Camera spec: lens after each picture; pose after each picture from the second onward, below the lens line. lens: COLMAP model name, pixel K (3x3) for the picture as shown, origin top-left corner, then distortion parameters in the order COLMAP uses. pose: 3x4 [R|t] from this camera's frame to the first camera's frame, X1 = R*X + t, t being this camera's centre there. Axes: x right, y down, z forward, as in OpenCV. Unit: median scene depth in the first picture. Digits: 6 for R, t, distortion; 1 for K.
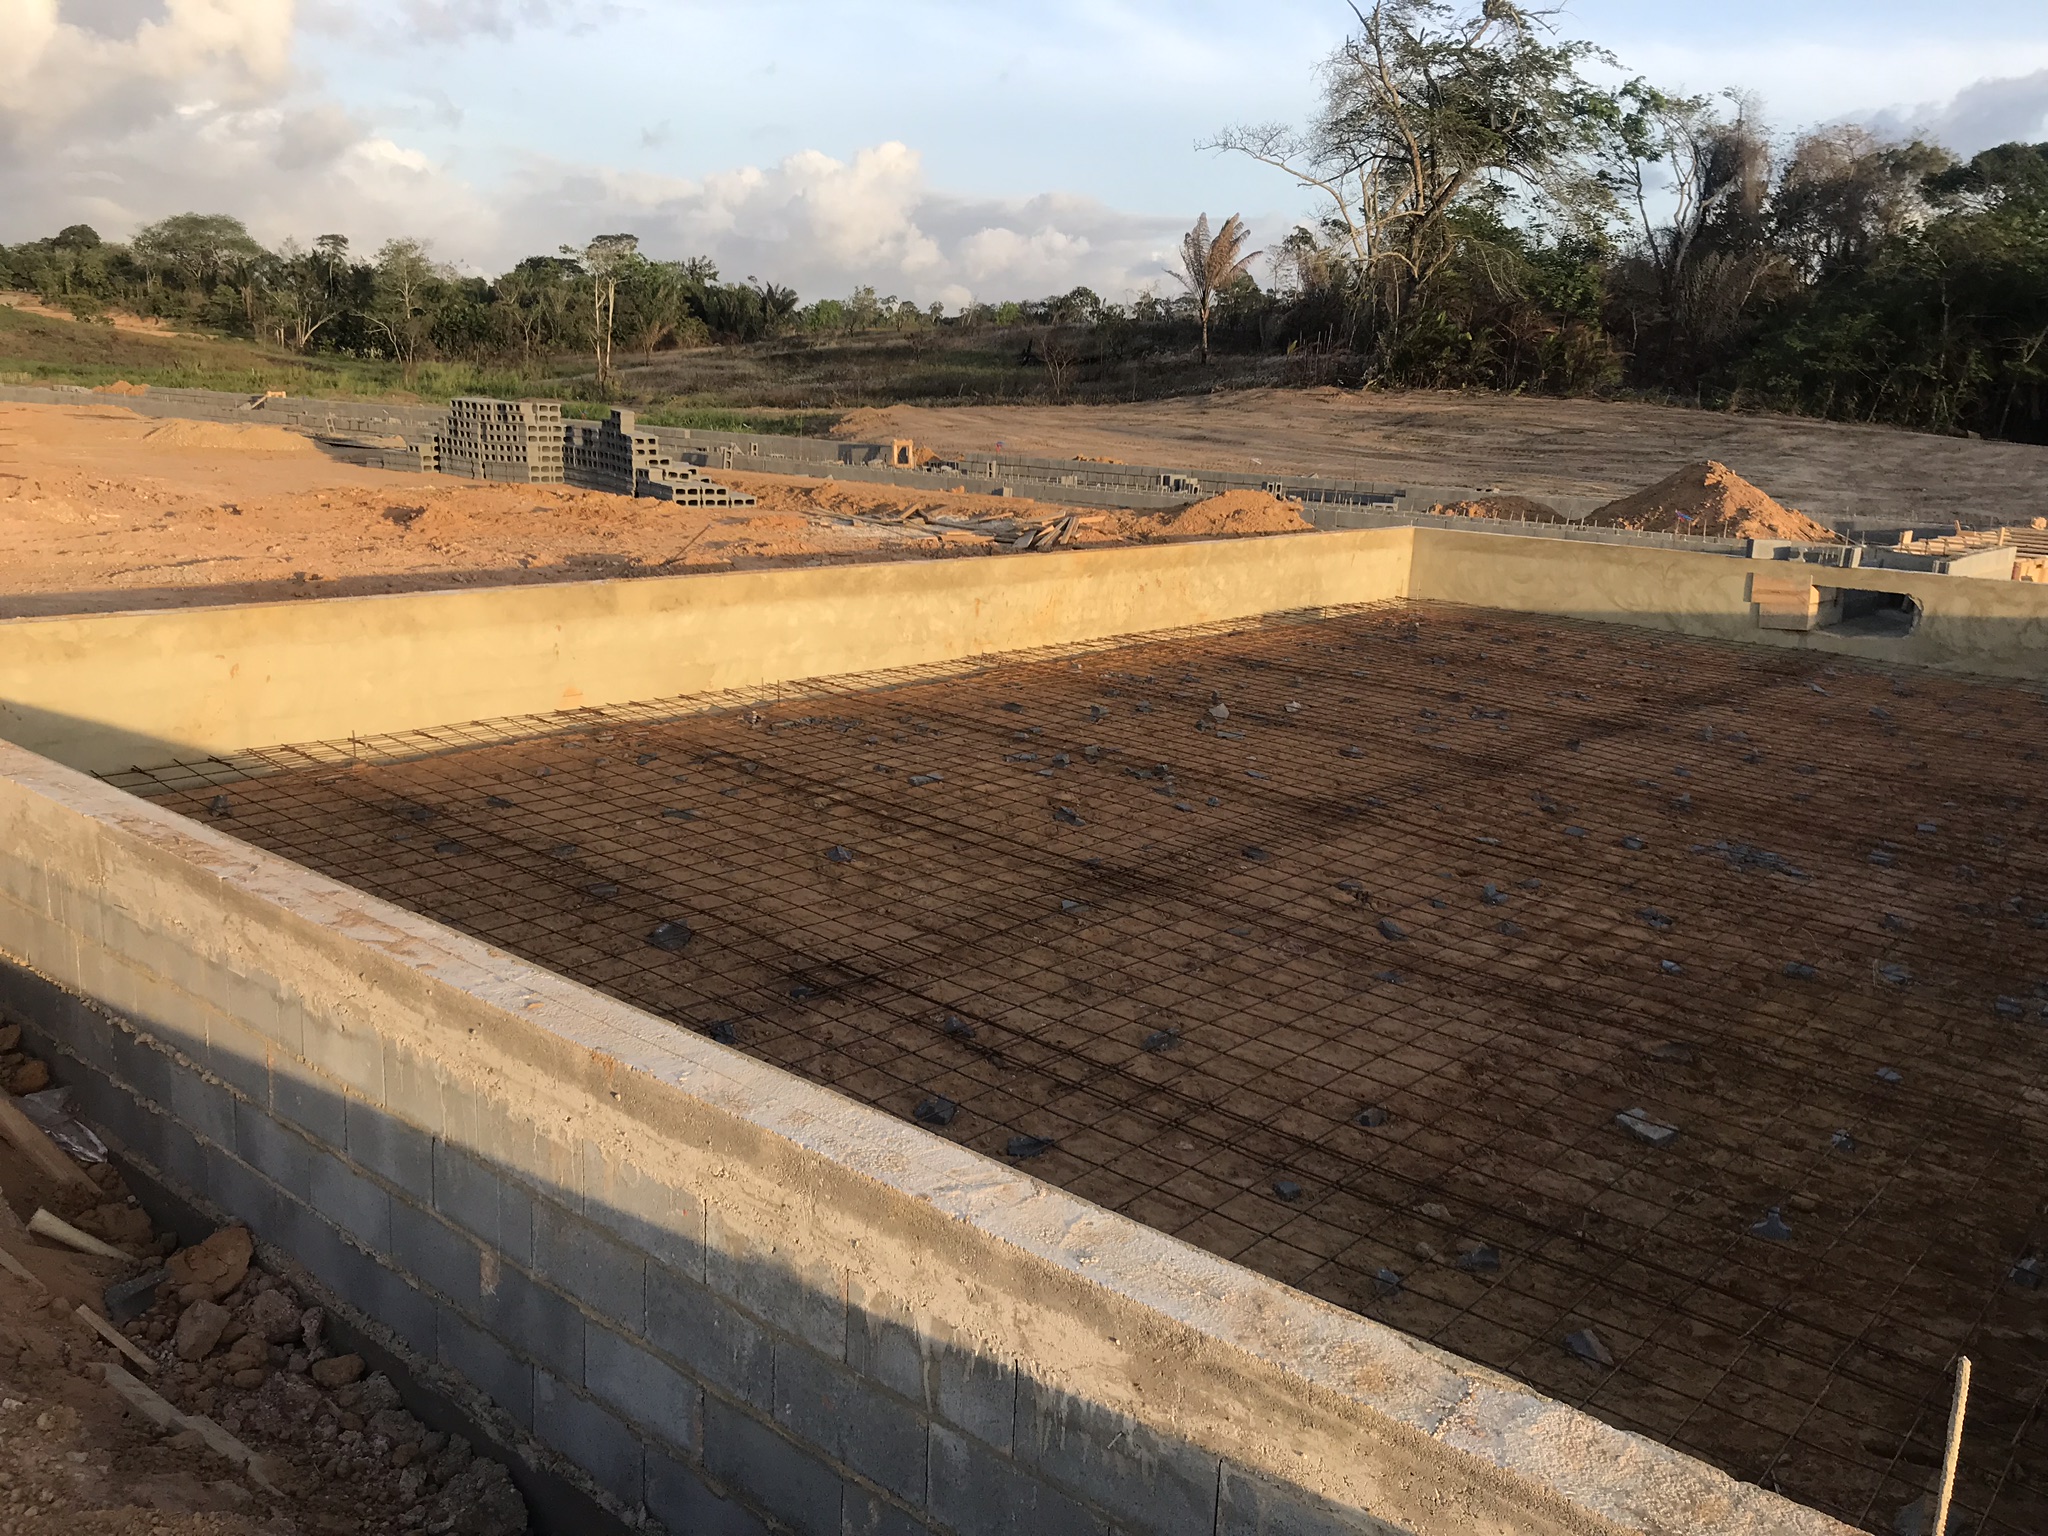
lens RADIAL K [[1657.8, 0, 1020.7], [0, 1657.8, 769.6], [0, 0, 1]] dist [0.041790, -0.025742]
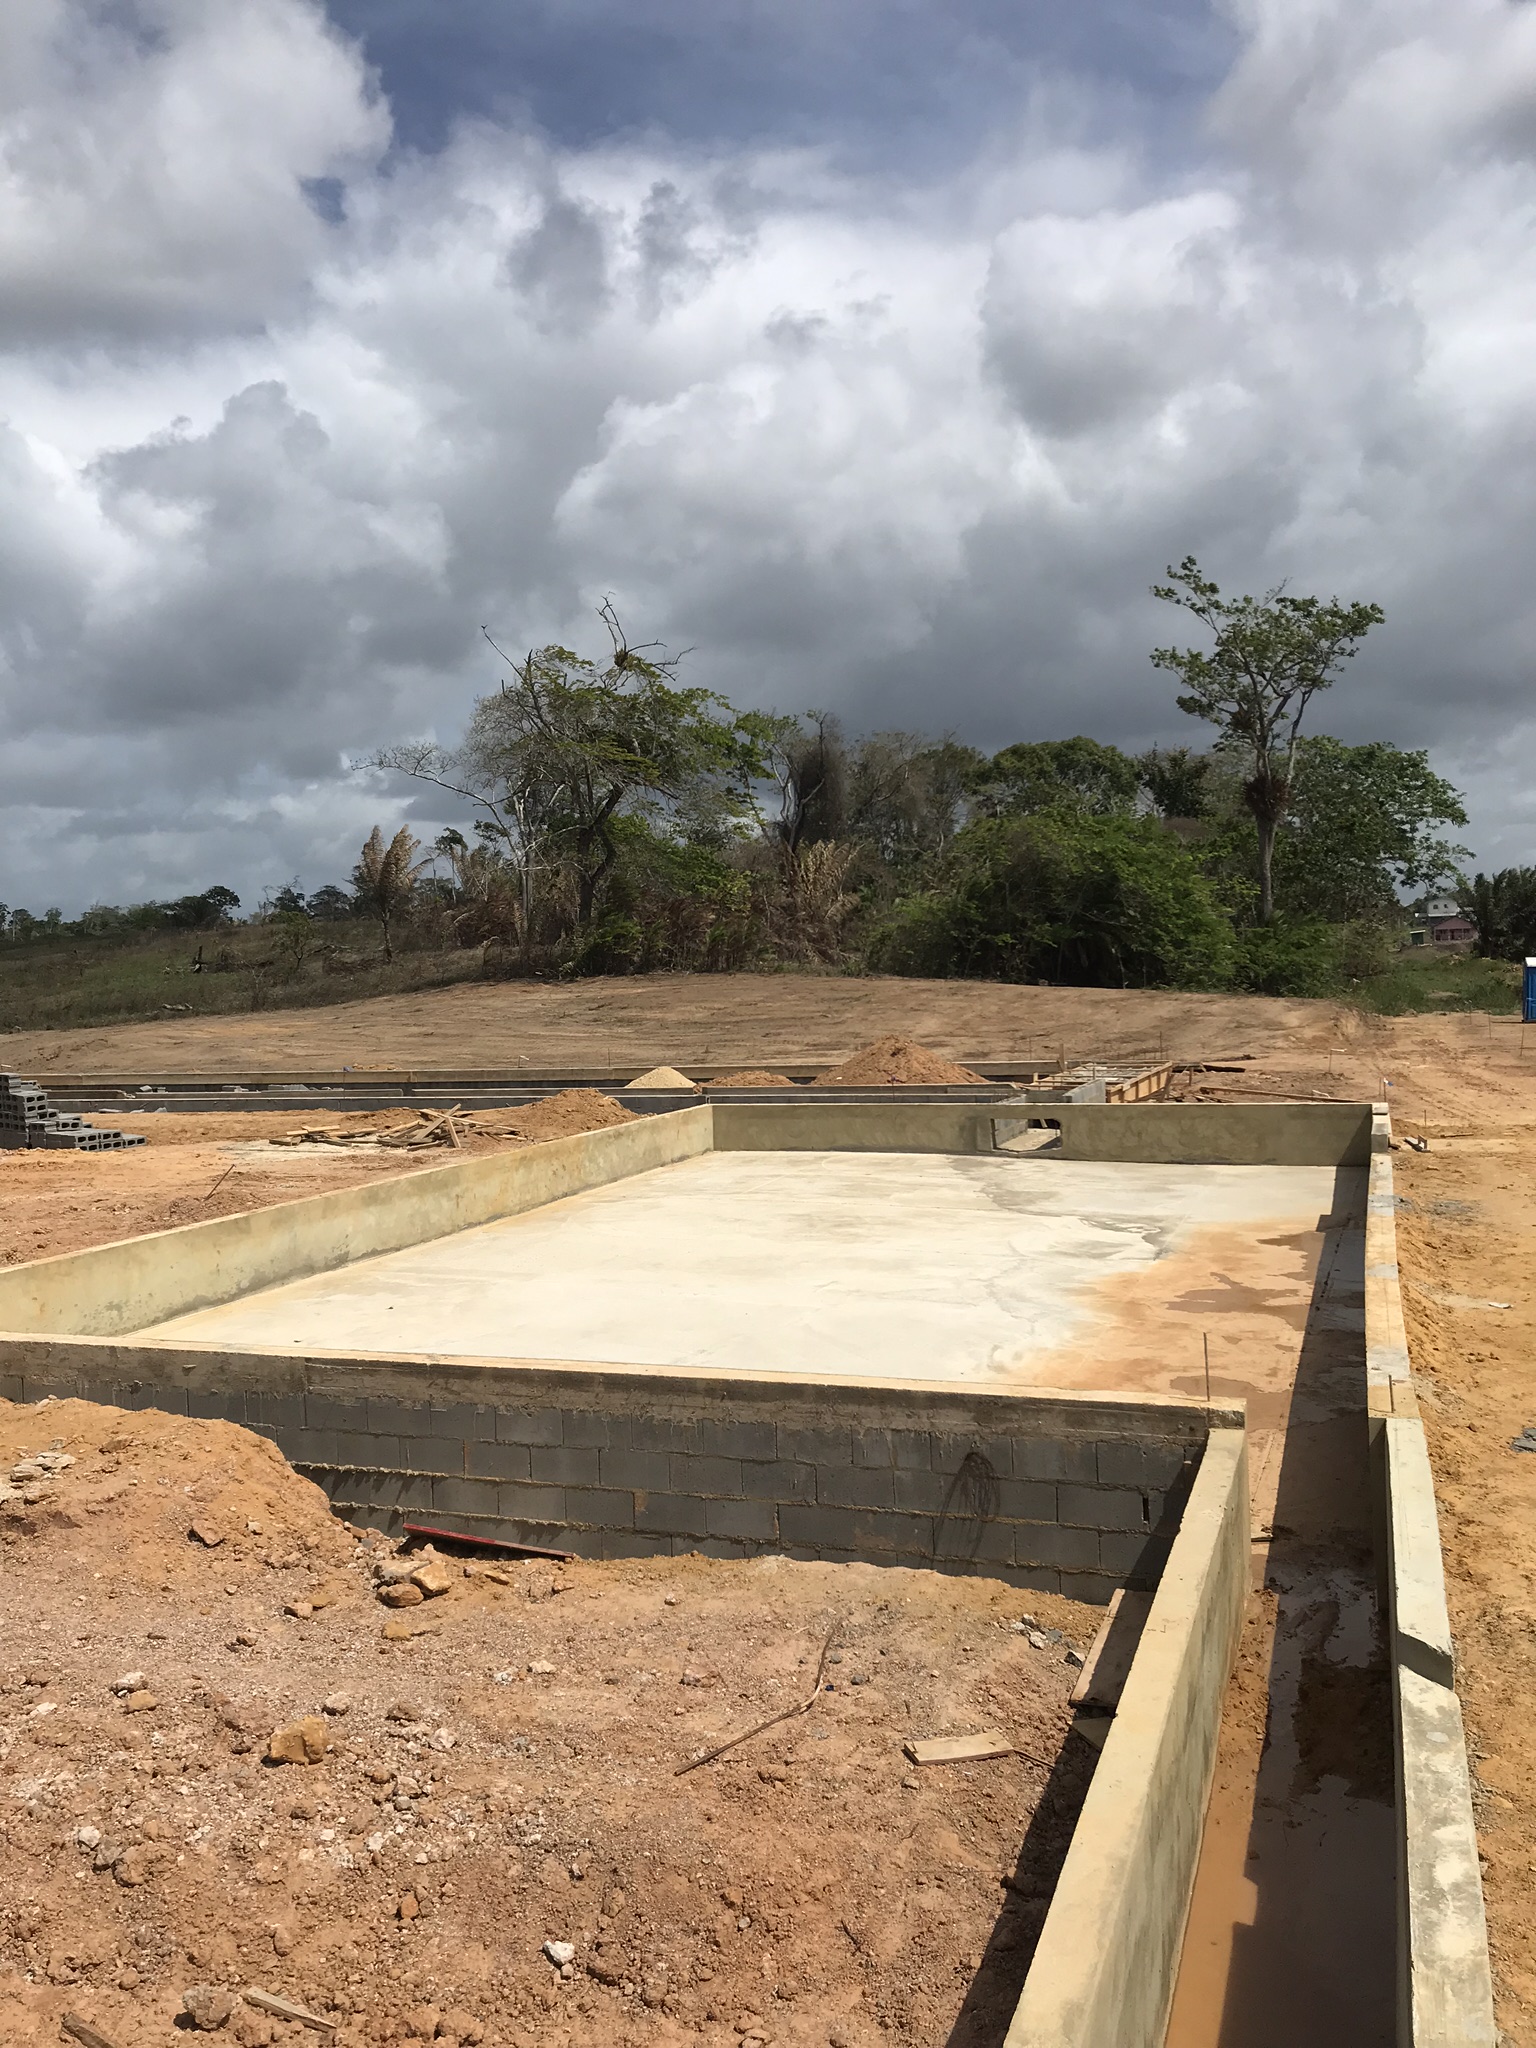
lens RADIAL K [[1657.8, 0, 769.8], [0, 1657.8, 1027.7], [0, 0, 1]] dist [0.041790, -0.025742]
pose [[0.934951, -0.086064, 0.344181, -0.062544], [0.148993, 0.975683, -0.160761, 0.004648], [-0.321976, 0.201584, 0.925038, -0.090262]]
